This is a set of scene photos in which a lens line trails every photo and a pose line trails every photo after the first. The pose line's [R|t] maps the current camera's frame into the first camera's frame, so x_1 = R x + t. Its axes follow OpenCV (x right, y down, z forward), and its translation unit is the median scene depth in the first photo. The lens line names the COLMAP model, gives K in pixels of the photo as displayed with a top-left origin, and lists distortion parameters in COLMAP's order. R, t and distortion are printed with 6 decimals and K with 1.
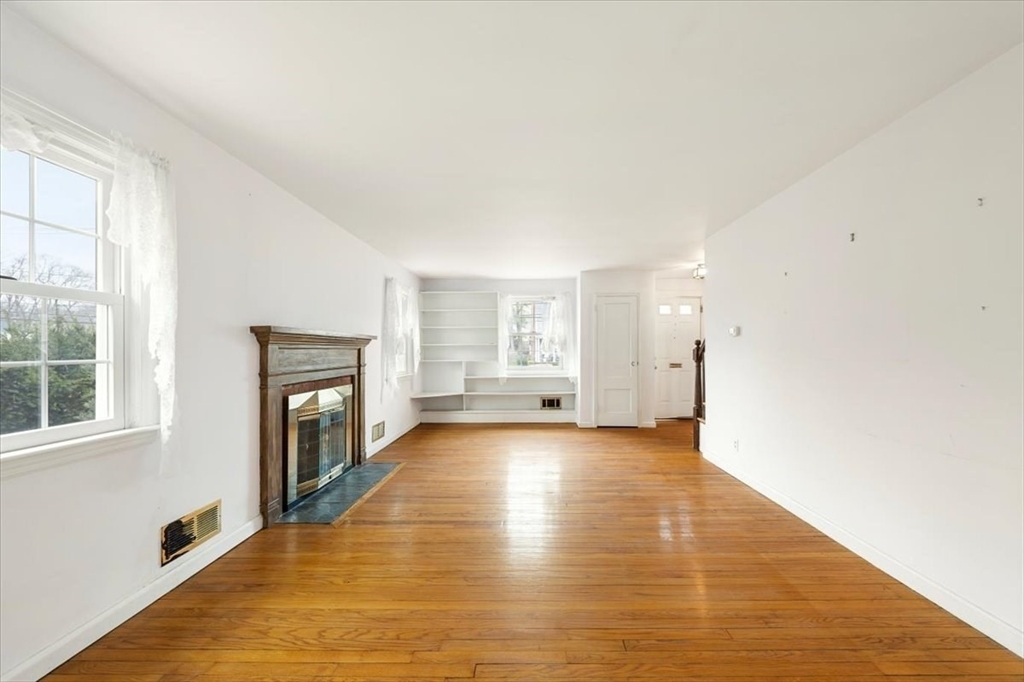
lens RADIAL K [[424.5, 0, 510.4], [0, 424.5, 345.2], [0, 0, 1]] dist [0.002067, -0.000722]
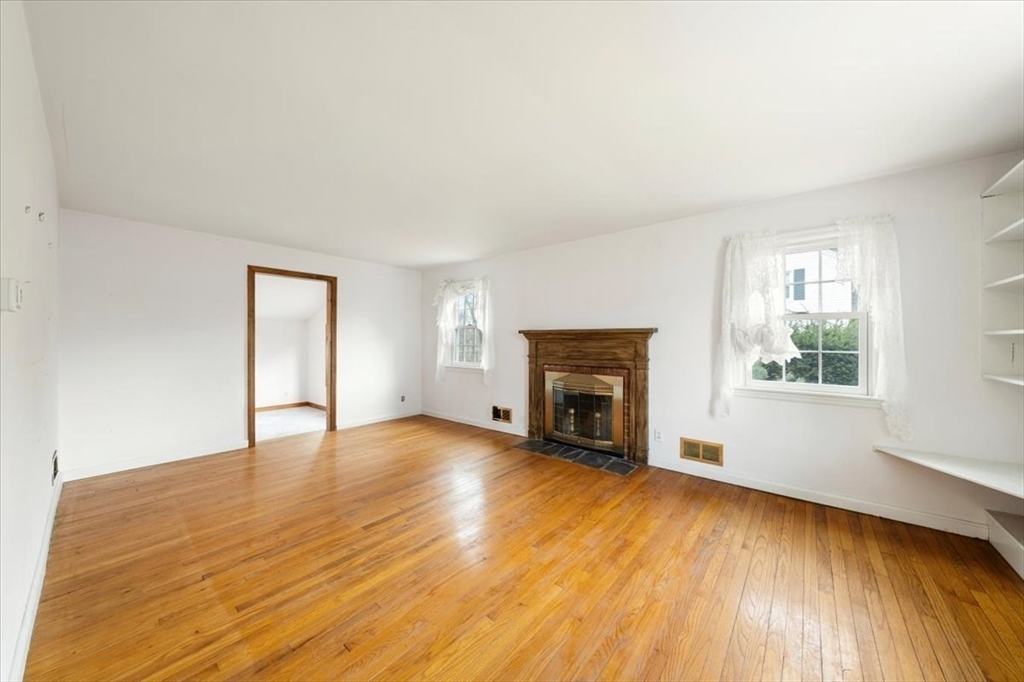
lens RADIAL K [[356.9, 0, 511.8], [0, 356.9, 341.8], [0, 0, 1]] dist [-0.002298, -0.000310]
pose [[-0.645245, 0.006219, -0.763950, 0.683616], [0.007205, 0.999972, 0.002055, 0.003712], [0.763941, -0.004179, -0.645272, 2.019318]]
